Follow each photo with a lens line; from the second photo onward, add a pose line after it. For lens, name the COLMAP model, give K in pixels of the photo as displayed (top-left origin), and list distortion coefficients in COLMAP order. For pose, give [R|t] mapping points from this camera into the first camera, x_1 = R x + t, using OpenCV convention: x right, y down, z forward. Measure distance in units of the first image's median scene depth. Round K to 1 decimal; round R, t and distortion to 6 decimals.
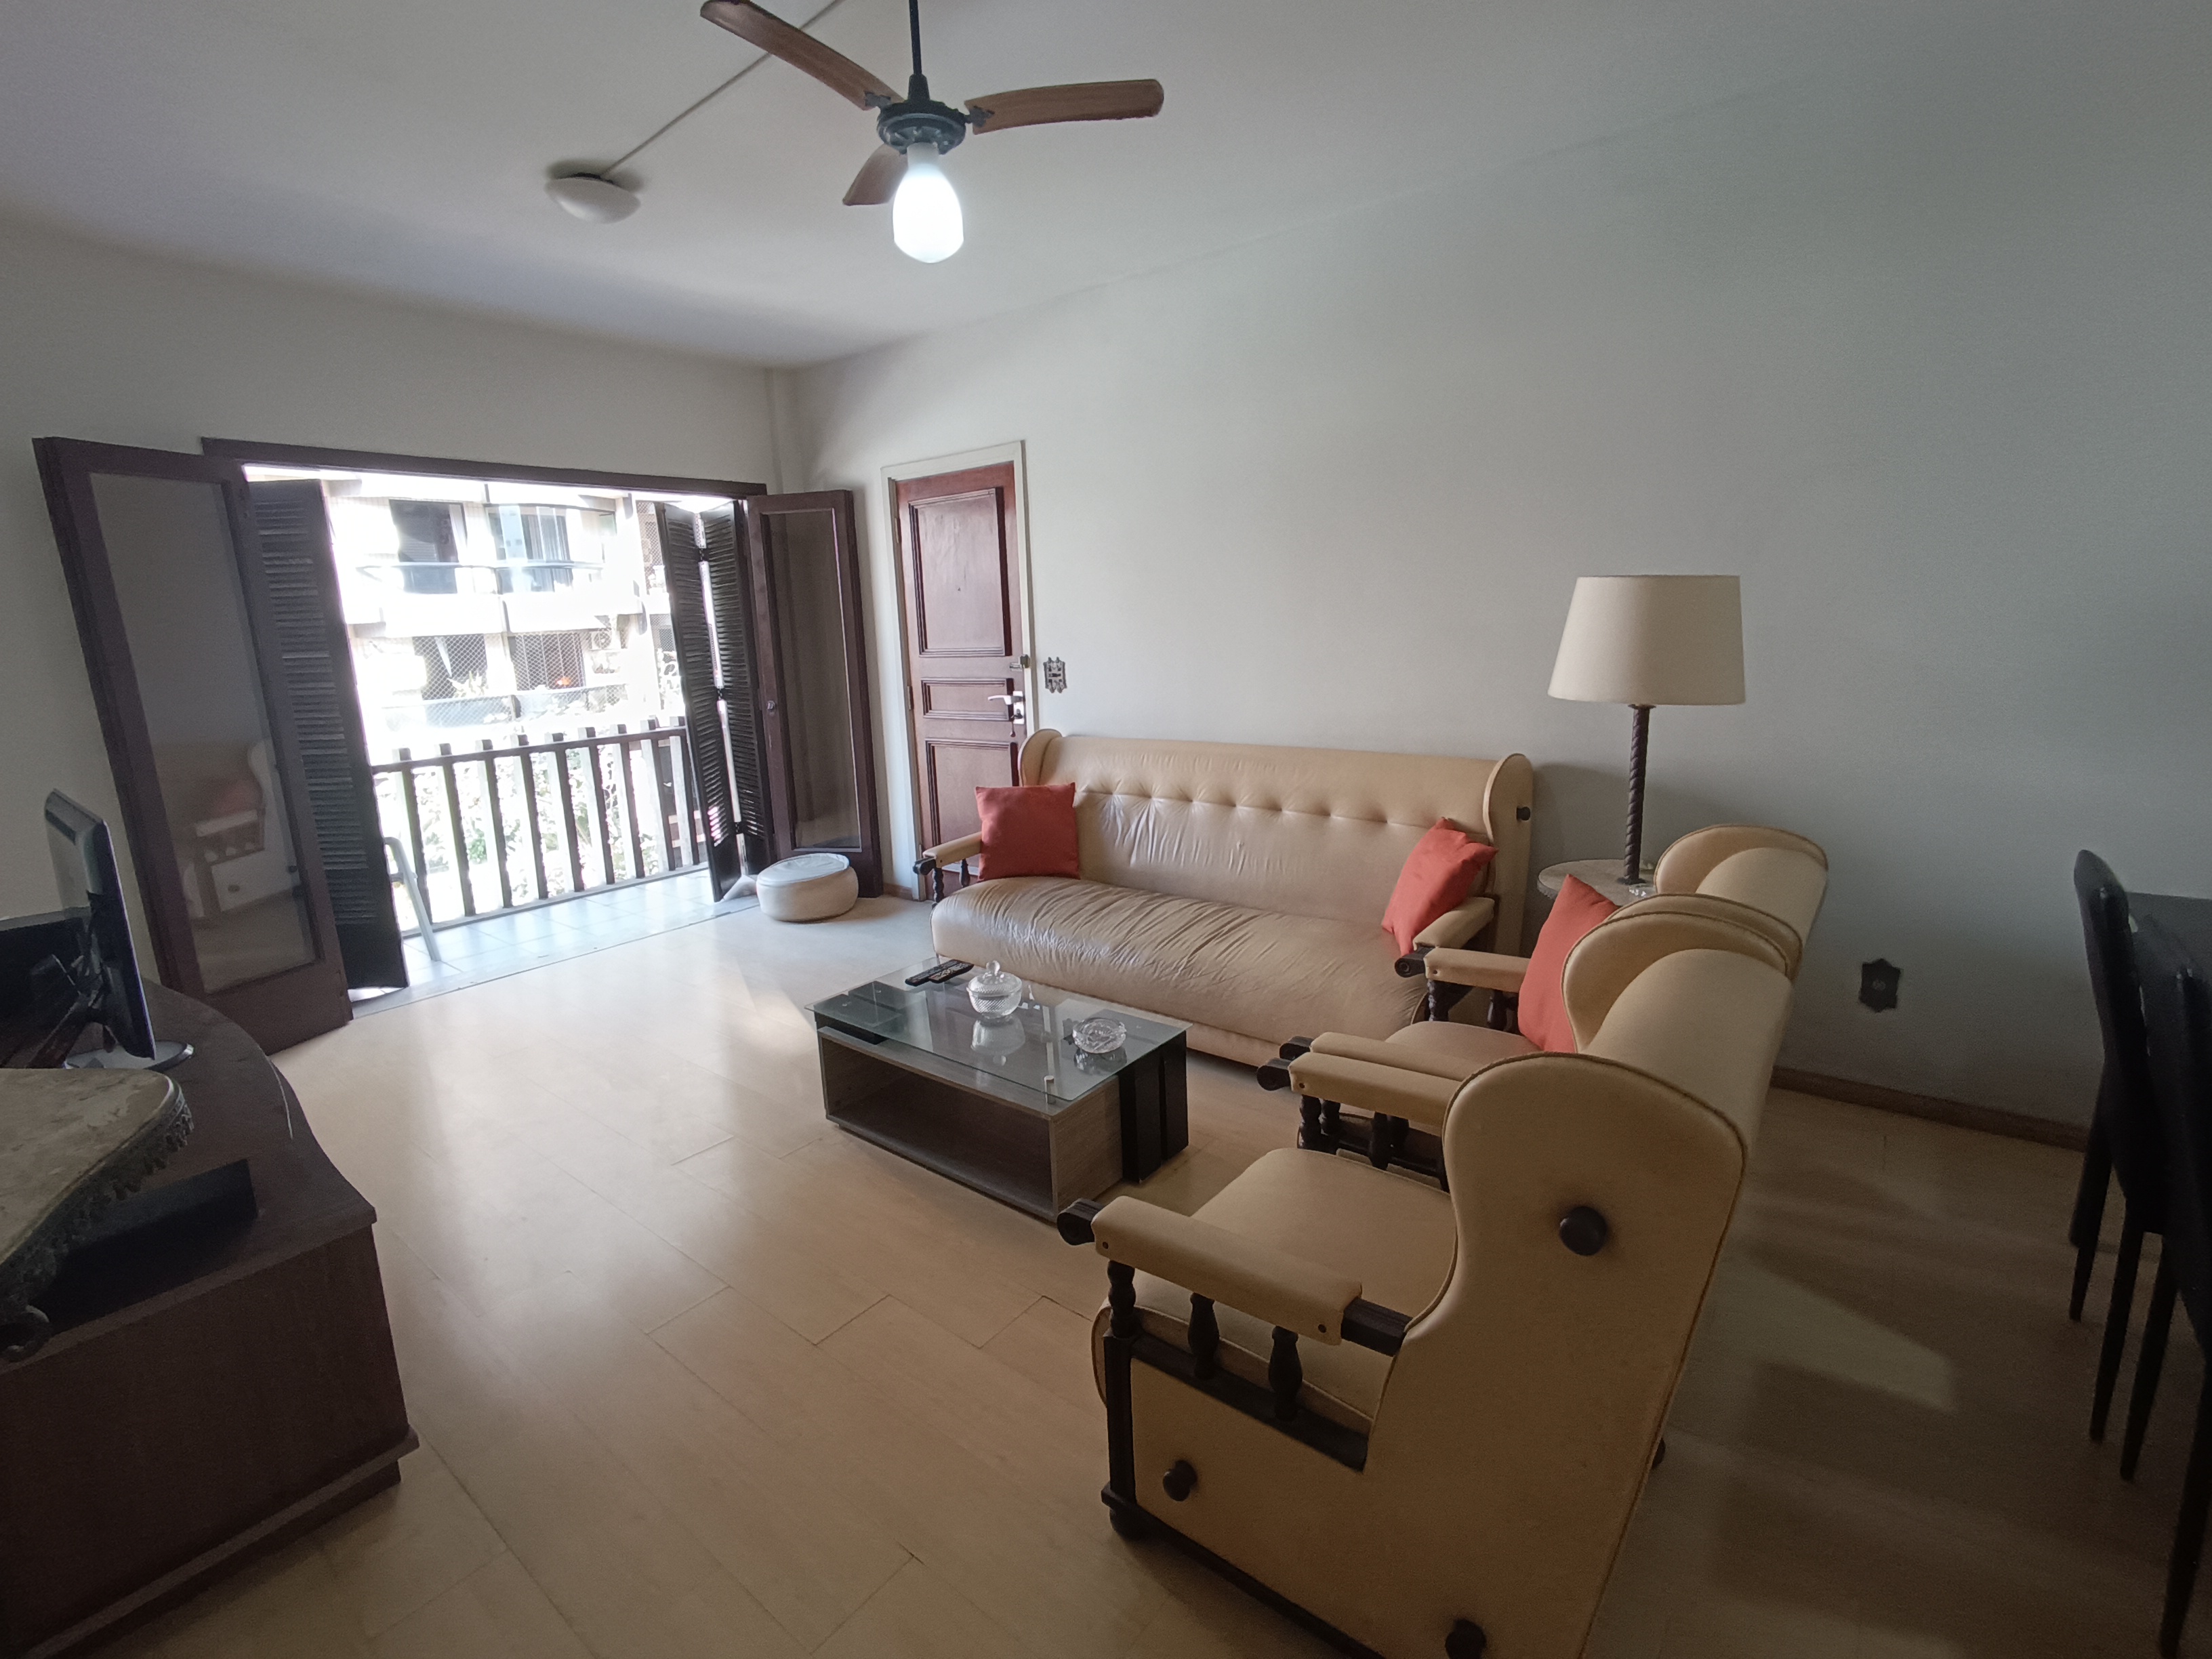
lens RADIAL K [[1008.3, 0, 1082.5], [0, 1008.3, 807.6], [0, 0, 1]] dist [-0.002533, -0.002370]
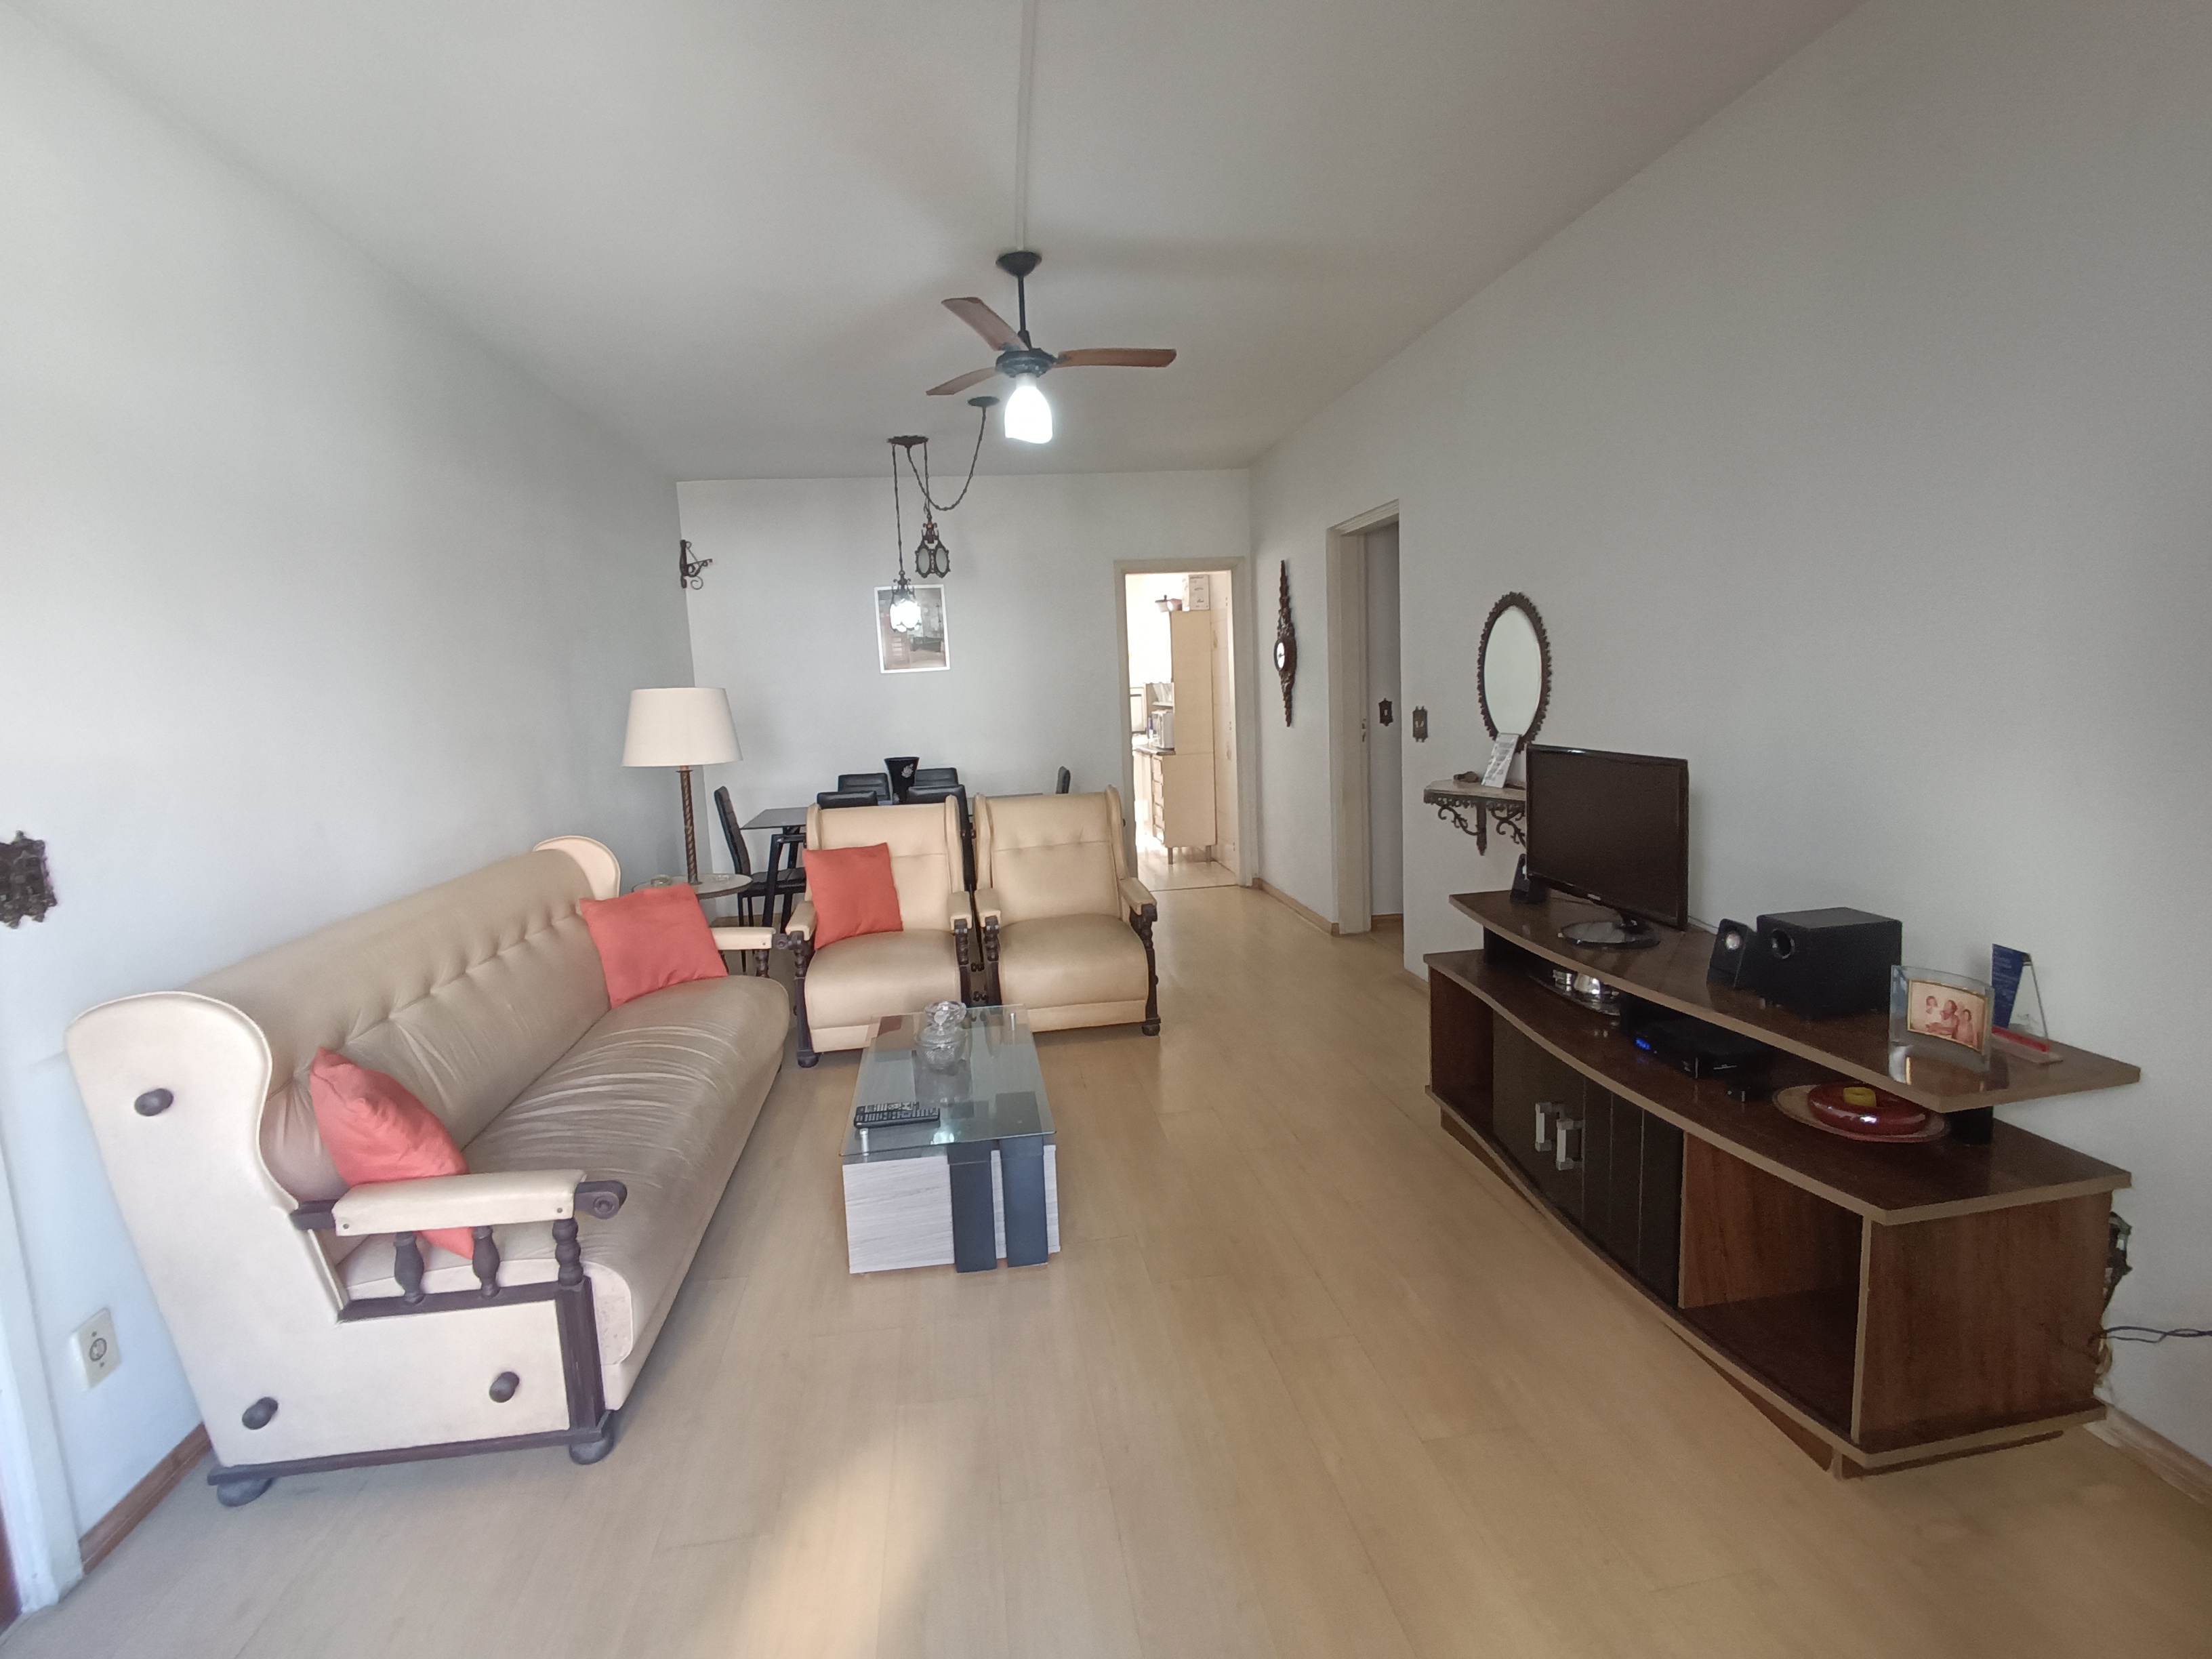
lens RADIAL K [[1008.3, 0, 1084.9], [0, 1008.3, 808.0], [0, 0, 1]] dist [-0.002533, -0.002370]
pose [[-0.725192, -0.004985, 0.688529, -0.626209], [0.208034, 0.951654, 0.226002, -0.171376], [-0.656368, 0.307132, -0.689095, 1.071790]]
